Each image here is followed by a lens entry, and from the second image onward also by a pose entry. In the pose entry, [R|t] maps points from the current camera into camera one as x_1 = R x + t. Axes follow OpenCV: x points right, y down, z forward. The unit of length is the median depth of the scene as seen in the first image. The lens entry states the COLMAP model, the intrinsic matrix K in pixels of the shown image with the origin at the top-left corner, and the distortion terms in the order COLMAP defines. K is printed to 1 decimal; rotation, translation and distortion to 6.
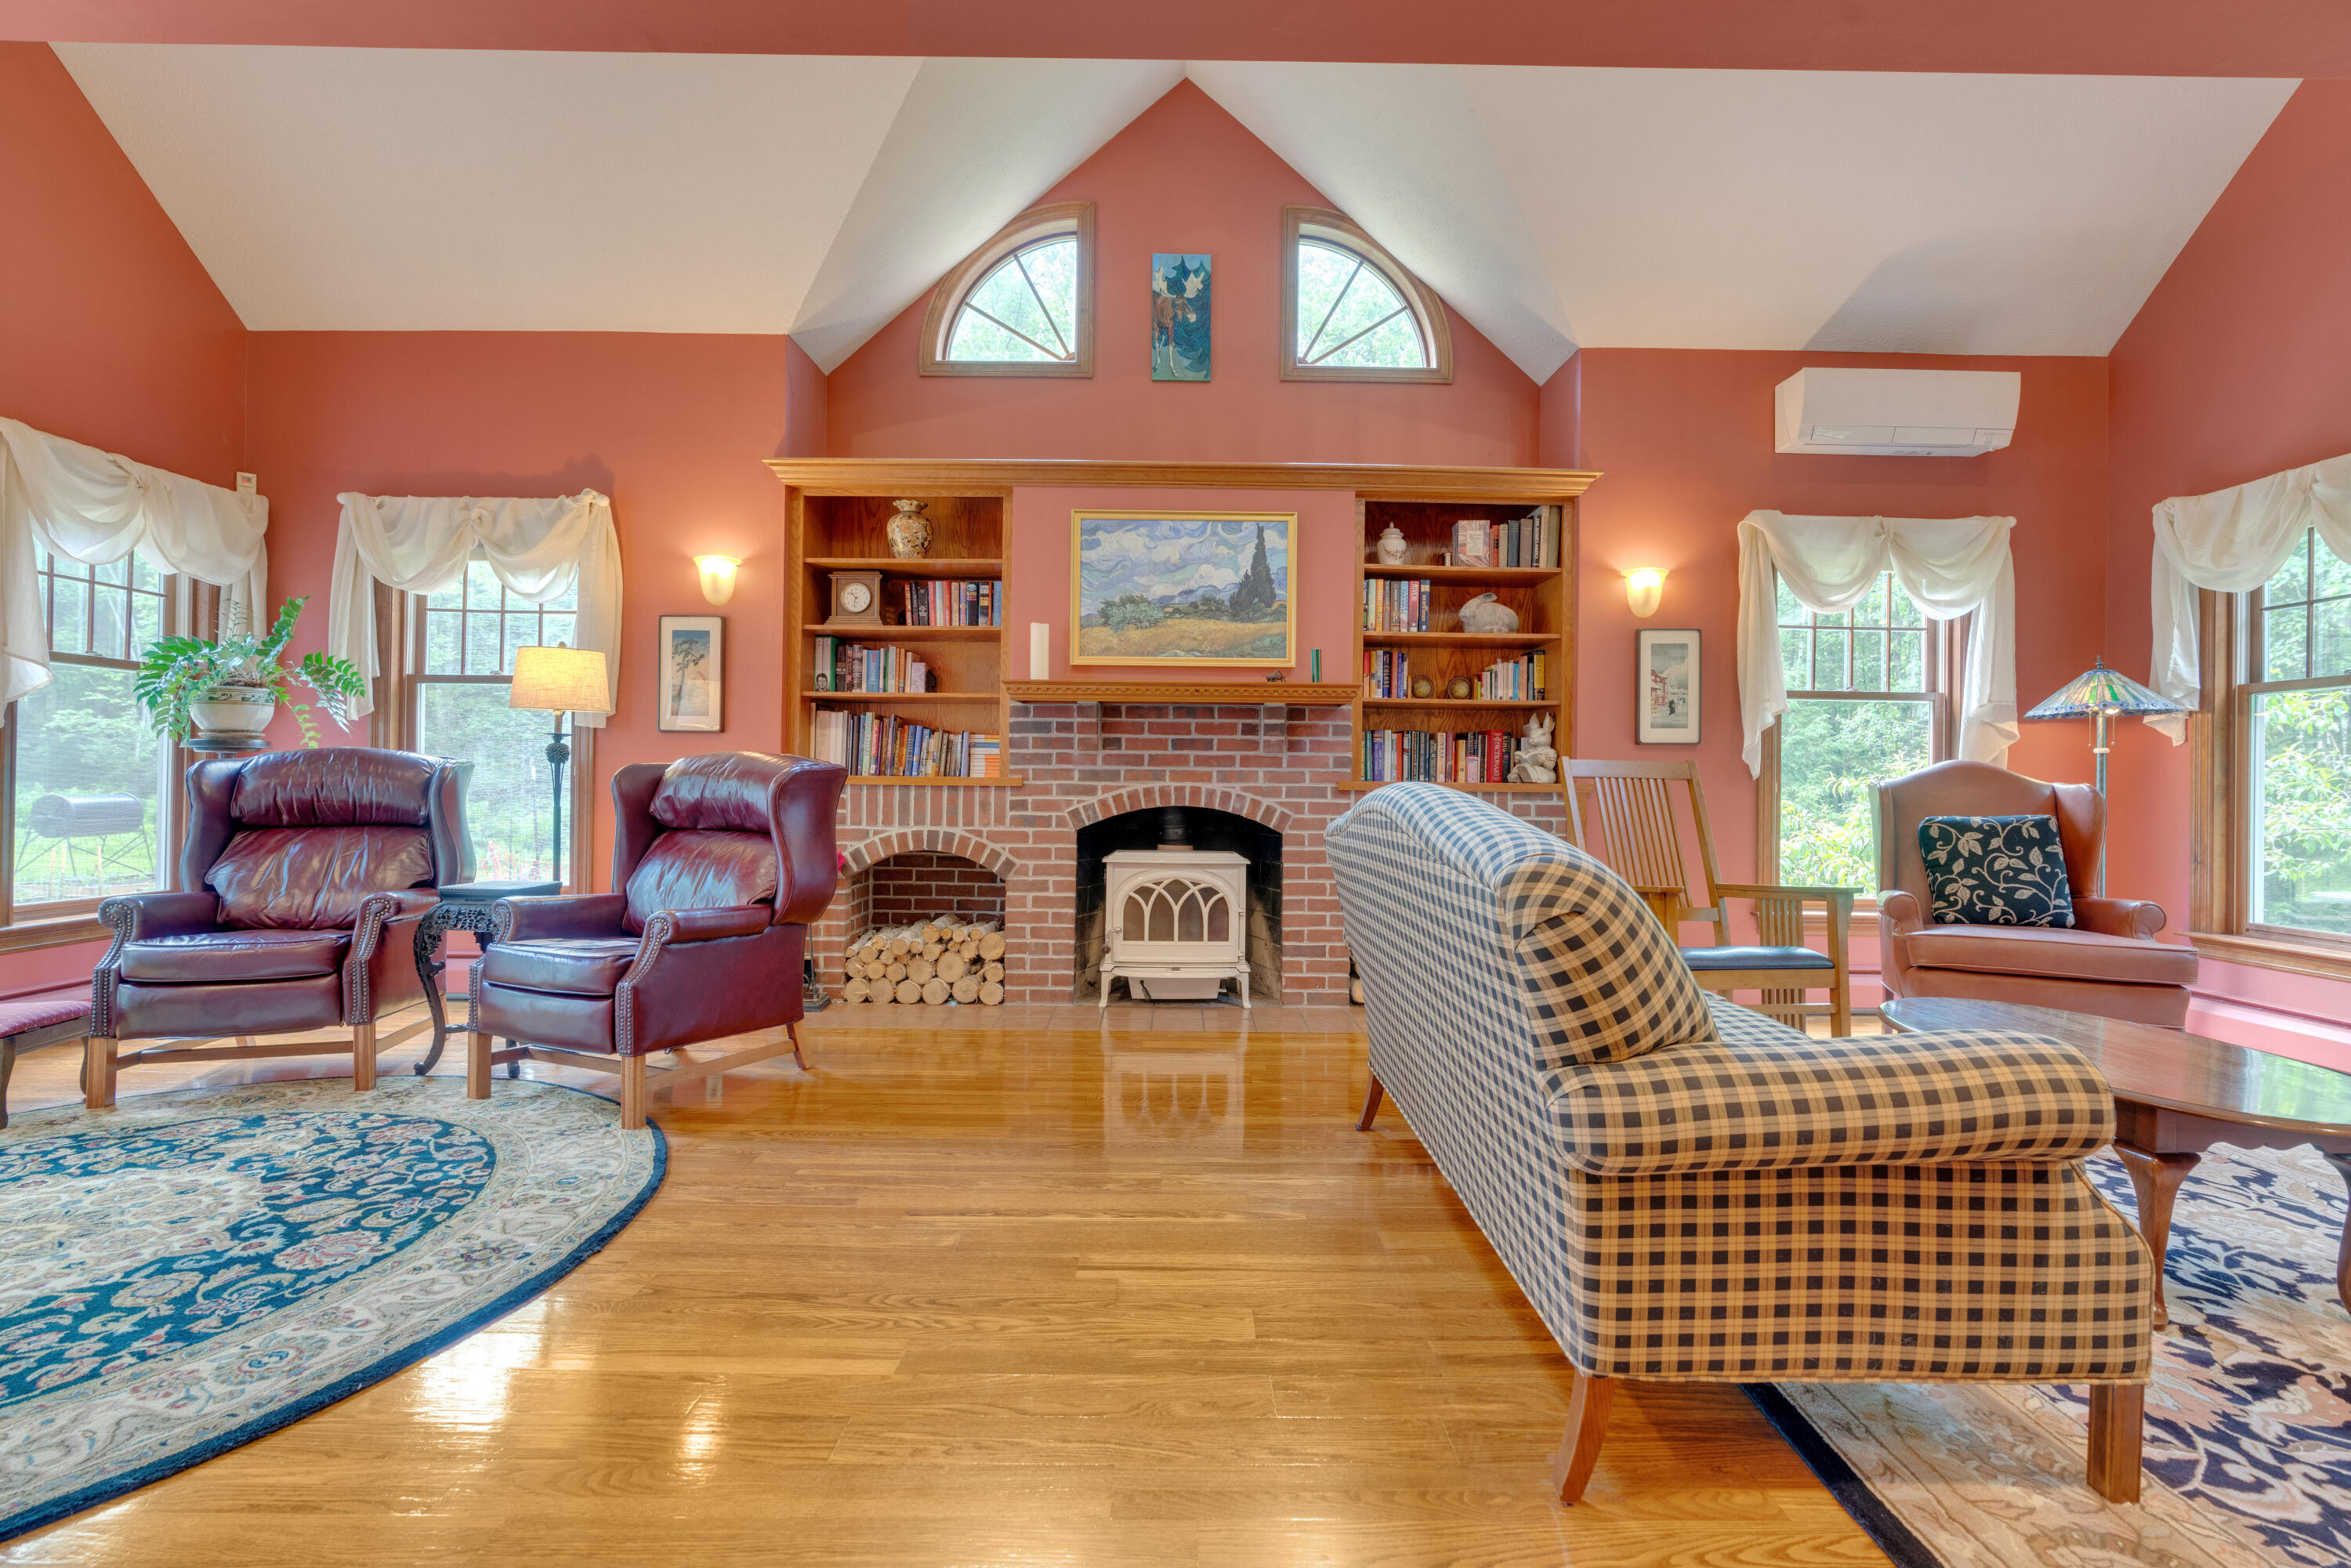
lens RADIAL K [[1062.1, 0, 1179.8], [0, 1062.1, 784.9], [0, 0, 1]] dist [-0.007973, 0.001432]
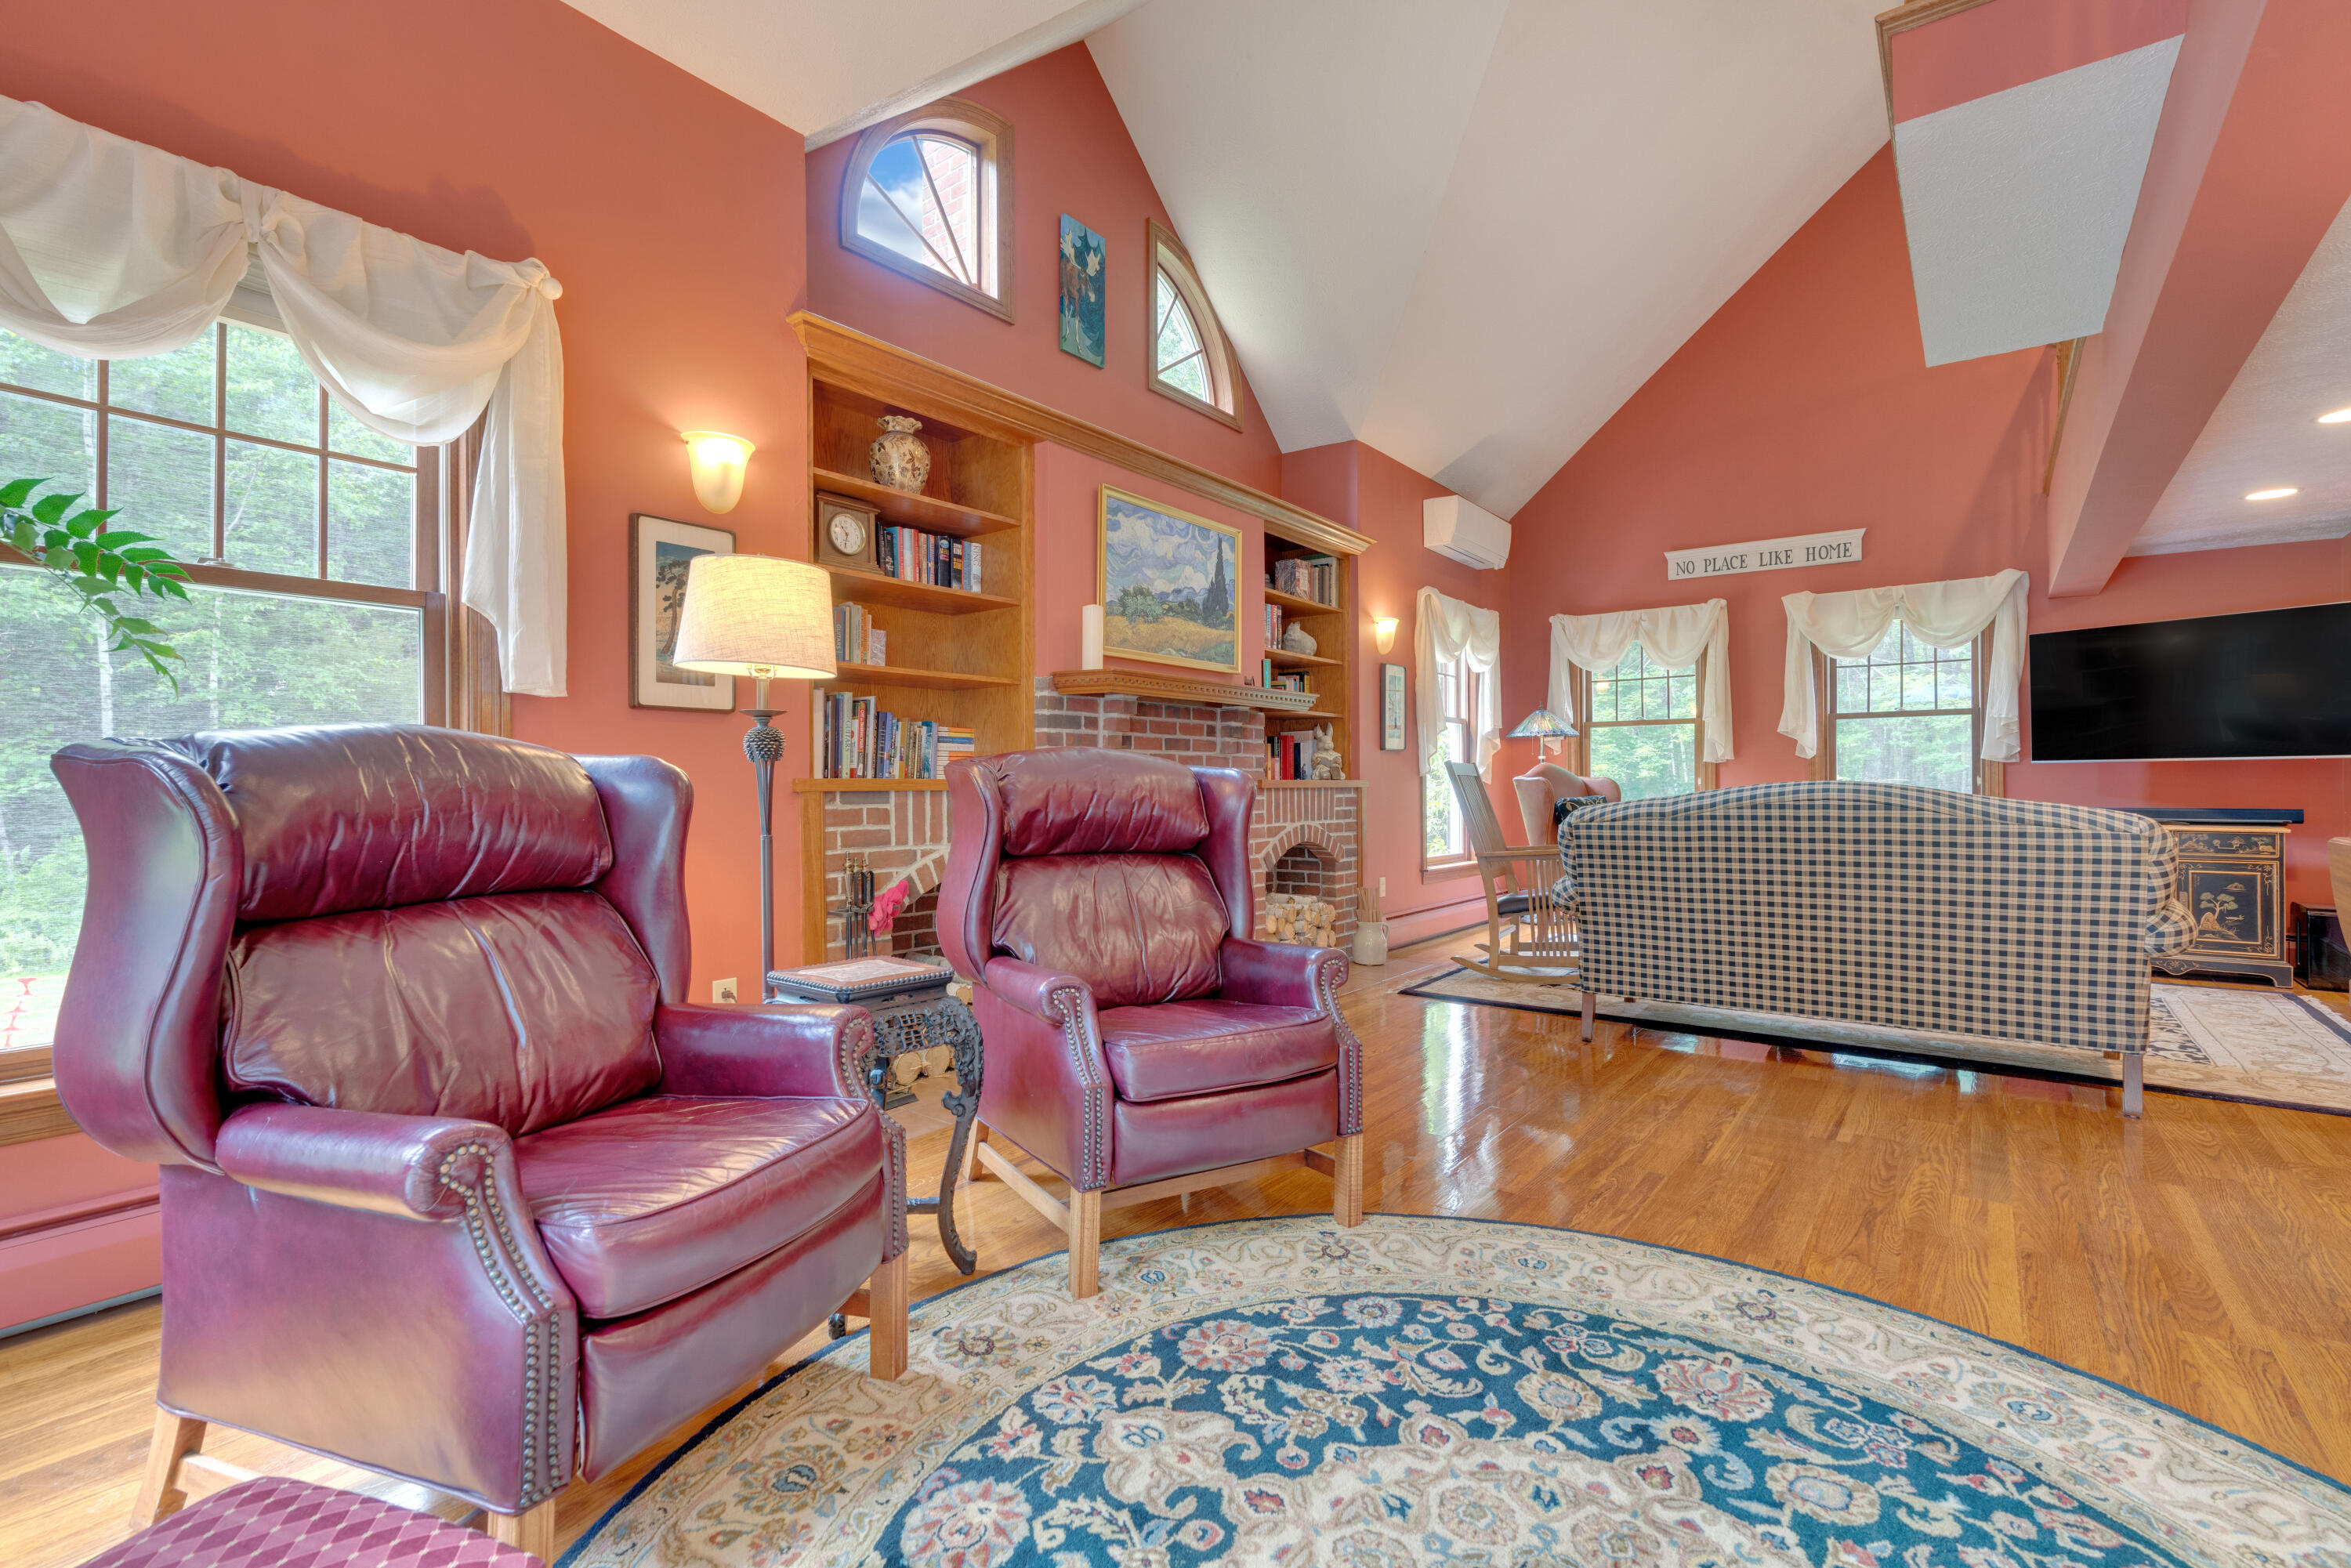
lens RADIAL K [[1062.1, 0, 1191.1], [0, 1062.1, 783.9], [0, 0, 1]] dist [-0.007973, 0.001432]
pose [[0.600075, -0.013278, 0.799834, -0.781466], [0.008732, 0.999911, 0.010048, -0.010784], [-0.799896, 0.000954, 0.600138, 0.392739]]
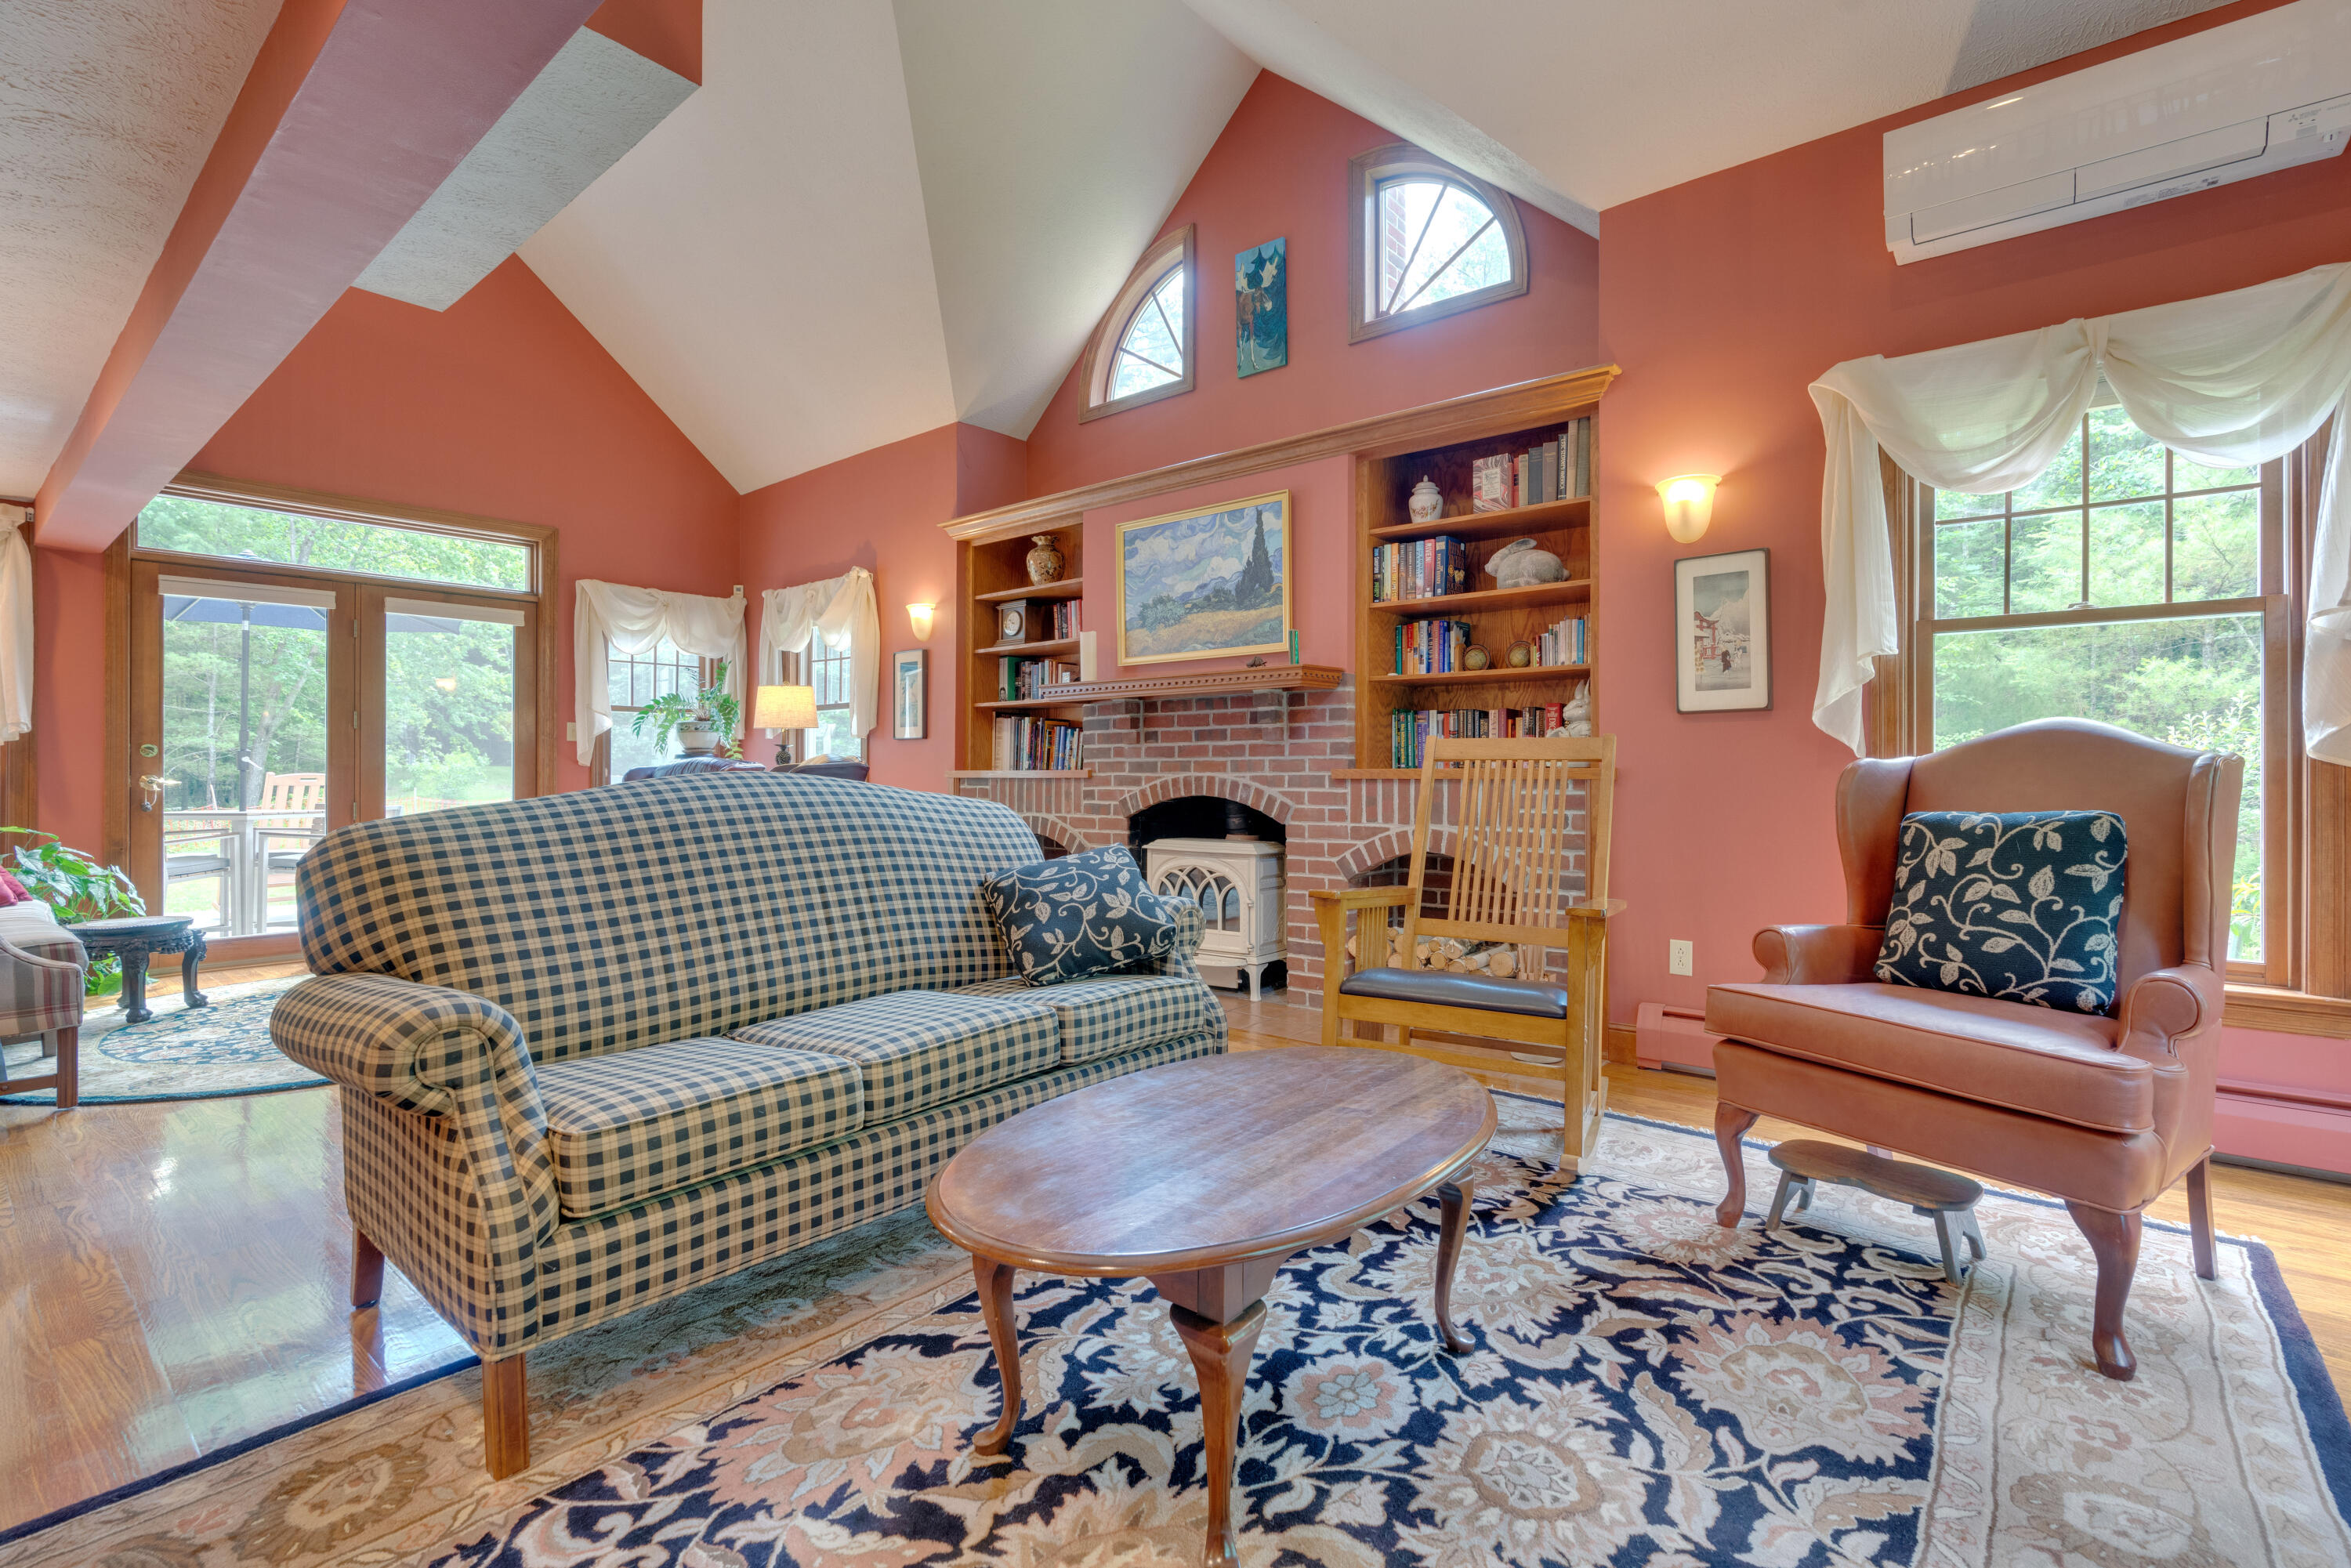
lens RADIAL K [[1062.1, 0, 1177.1], [0, 1062.1, 774.5], [0, 0, 1]] dist [-0.007973, 0.001432]
pose [[0.766588, -0.011792, -0.642032, 0.641919], [0.009101, 0.999930, -0.007499, 0.007047], [0.642075, -0.000095, 0.766642, 0.200721]]
